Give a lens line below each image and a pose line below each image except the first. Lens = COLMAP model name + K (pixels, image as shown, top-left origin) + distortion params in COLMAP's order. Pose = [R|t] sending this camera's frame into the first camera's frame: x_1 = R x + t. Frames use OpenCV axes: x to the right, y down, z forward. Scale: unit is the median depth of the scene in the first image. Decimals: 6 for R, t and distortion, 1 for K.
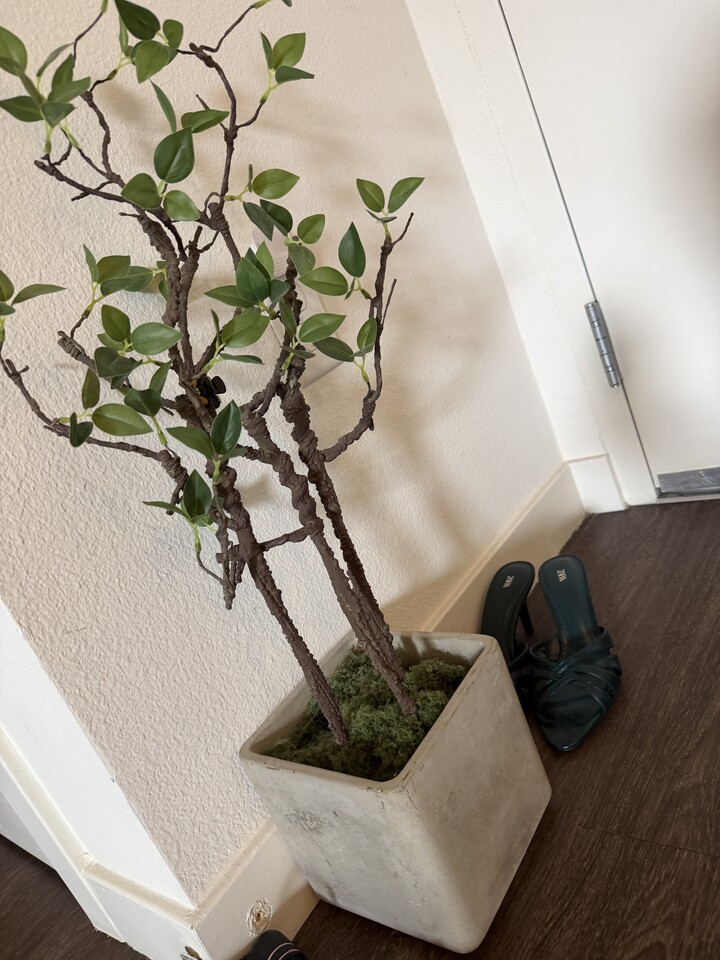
lens RADIAL K [[681.2, 0, 357.8], [0, 681.2, 477.8], [0, 0, 1]] dist [0.027897, -0.048862]
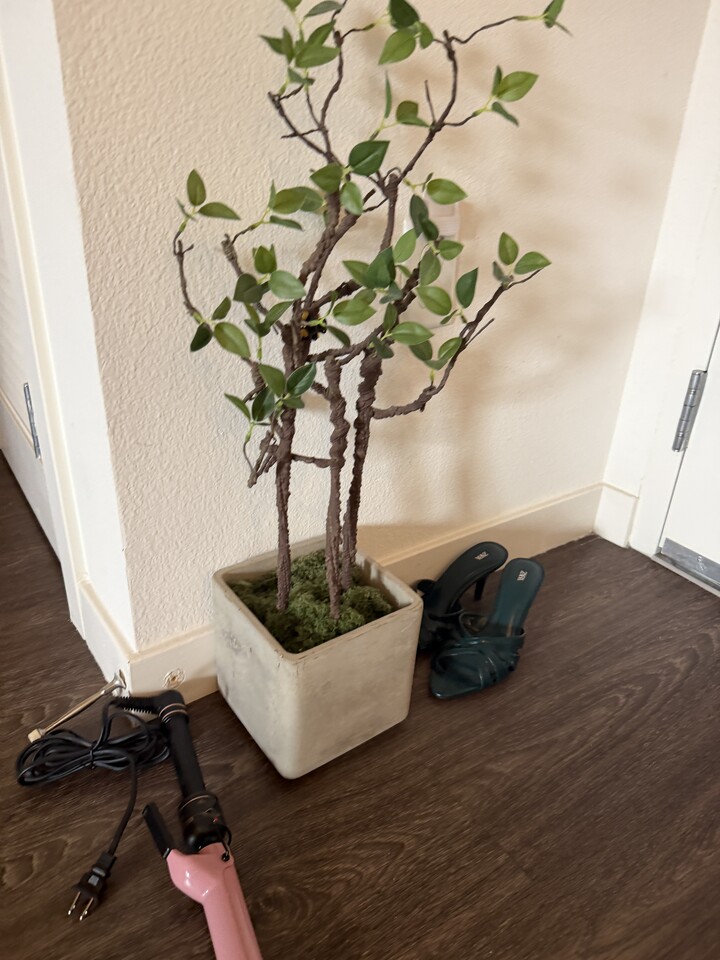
lens RADIAL K [[681.2, 0, 356.3], [0, 681.2, 479.7], [0, 0, 1]] dist [0.027897, -0.048862]
pose [[0.864776, 0.499362, -0.052914, 0.050504], [-0.473234, 0.845674, 0.246748, -0.232416], [0.167964, -0.188341, 0.967634, -0.223521]]
